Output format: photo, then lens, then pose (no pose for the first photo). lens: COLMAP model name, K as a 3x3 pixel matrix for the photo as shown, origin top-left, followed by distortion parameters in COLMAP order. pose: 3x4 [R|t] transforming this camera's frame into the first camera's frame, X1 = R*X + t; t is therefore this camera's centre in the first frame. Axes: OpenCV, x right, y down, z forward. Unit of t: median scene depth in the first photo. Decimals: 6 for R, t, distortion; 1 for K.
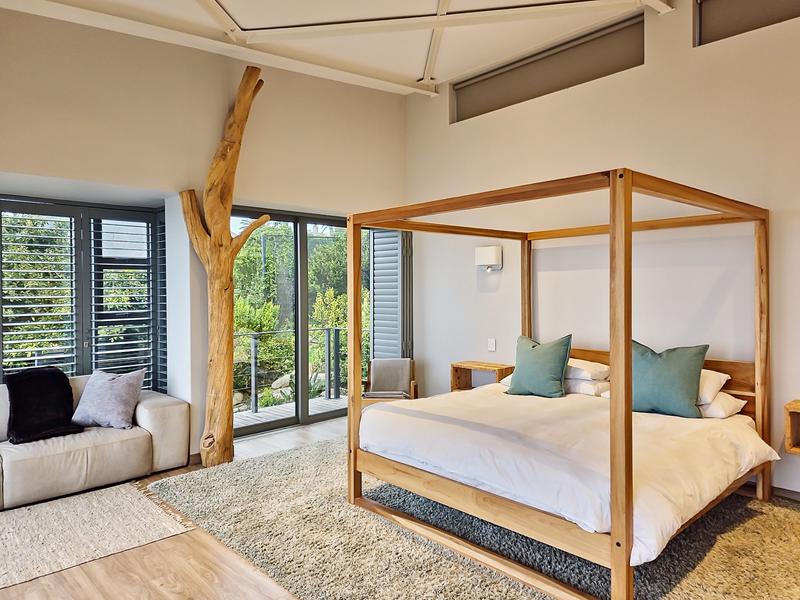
lens RADIAL K [[571.9, 0, 400.0], [0, 571.9, 300.0], [0, 0, 1]] dist [0.086649, -0.078104]
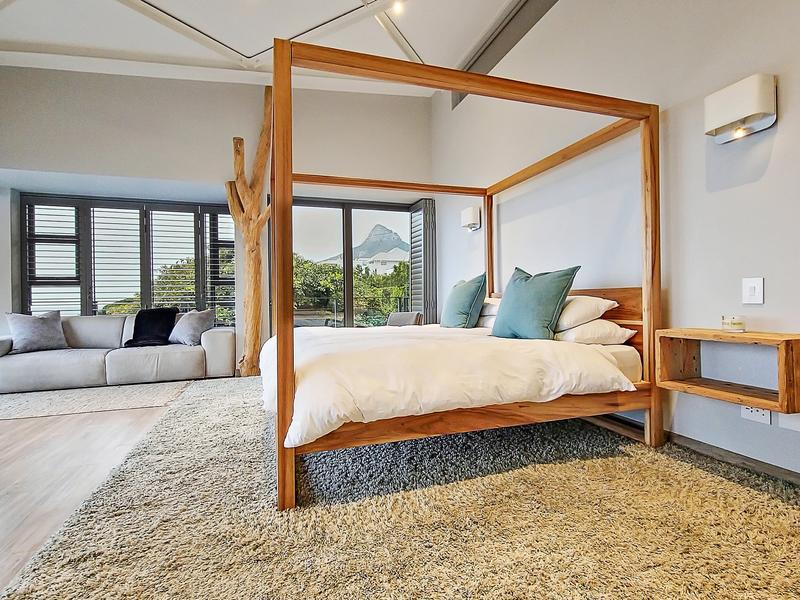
lens RADIAL K [[432.4, 0, 400.0], [0, 432.4, 300.0], [0, 0, 1]] dist [0.003352, -0.000006]
pose [[0.904816, -0.003301, -0.425790, 0.549938], [-0.003574, 0.999876, -0.015345, 0.137745], [0.425788, 0.015406, 0.904692, 0.263963]]
